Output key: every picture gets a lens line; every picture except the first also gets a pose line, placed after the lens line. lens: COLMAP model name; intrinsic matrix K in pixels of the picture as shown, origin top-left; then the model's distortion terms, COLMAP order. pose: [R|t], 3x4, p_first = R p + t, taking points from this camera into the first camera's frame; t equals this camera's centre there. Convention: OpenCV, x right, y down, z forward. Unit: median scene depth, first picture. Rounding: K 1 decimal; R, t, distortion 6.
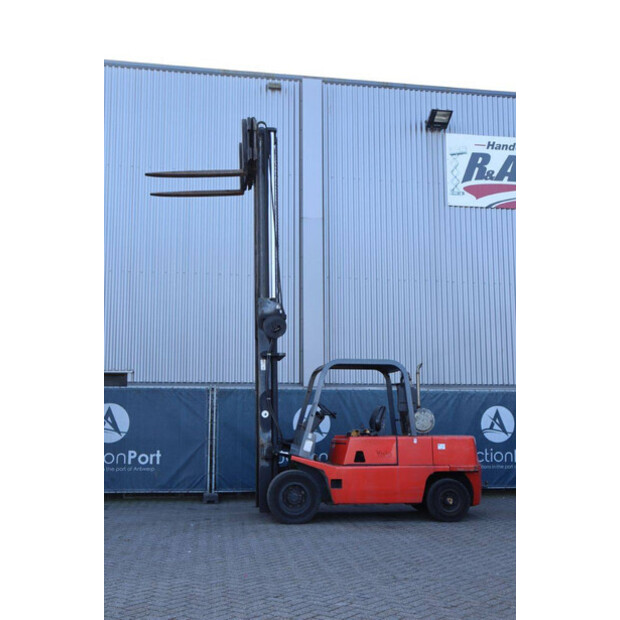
lens RADIAL K [[783.6, 0, 300.9], [0, 783.6, 305.1], [0, 0, 1]] dist [0.030329, 0.000000]
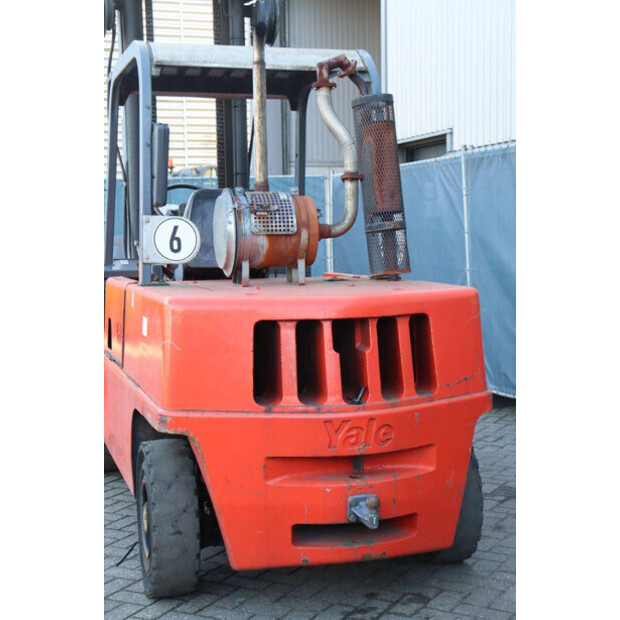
lens RADIAL K [[1052.3, 0, 305.3], [0, 1052.3, 297.2], [0, 0, 1]] dist [0.232283, 0.000000]
pose [[0.152153, 0.059800, -0.986546, 0.552043], [0.162626, 0.983048, 0.084670, 0.145265], [0.974886, -0.173321, 0.139848, 0.990479]]
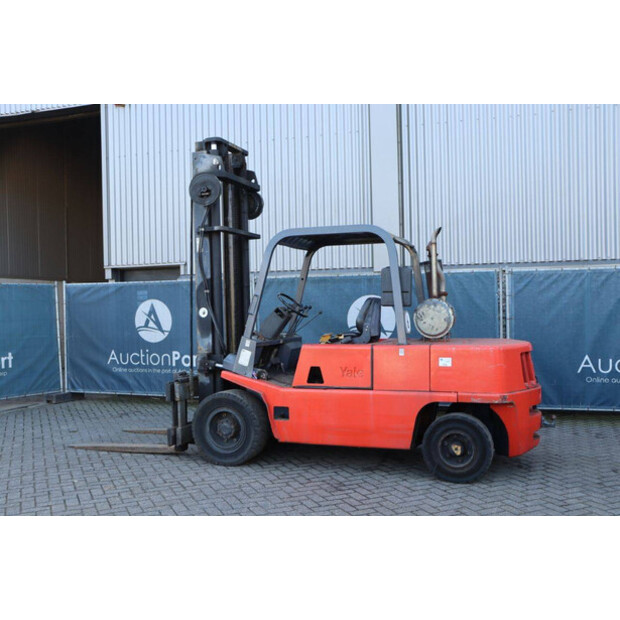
lens RADIAL K [[651.1, 0, 303.0], [0, 651.1, 318.3], [0, 0, 1]] dist [-0.054520, 0.000000]
pose [[0.879269, -0.008275, -0.476253, 0.316511], [0.086946, 0.985839, 0.143392, 0.064580], [0.468322, -0.167488, 0.867538, 0.511968]]
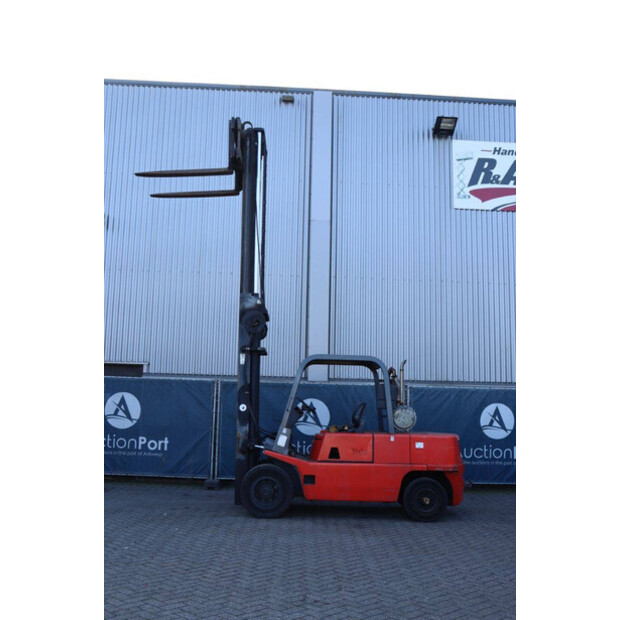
lens RADIAL K [[651.1, 0, 300.6], [0, 651.1, 304.7], [0, 0, 1]] dist [-0.054520, 0.000000]
pose [[0.992198, 0.006417, -0.124506, 0.129402], [-0.007609, 0.999930, -0.009099, 0.013163], [0.124439, 0.009976, 0.992177, 0.174315]]
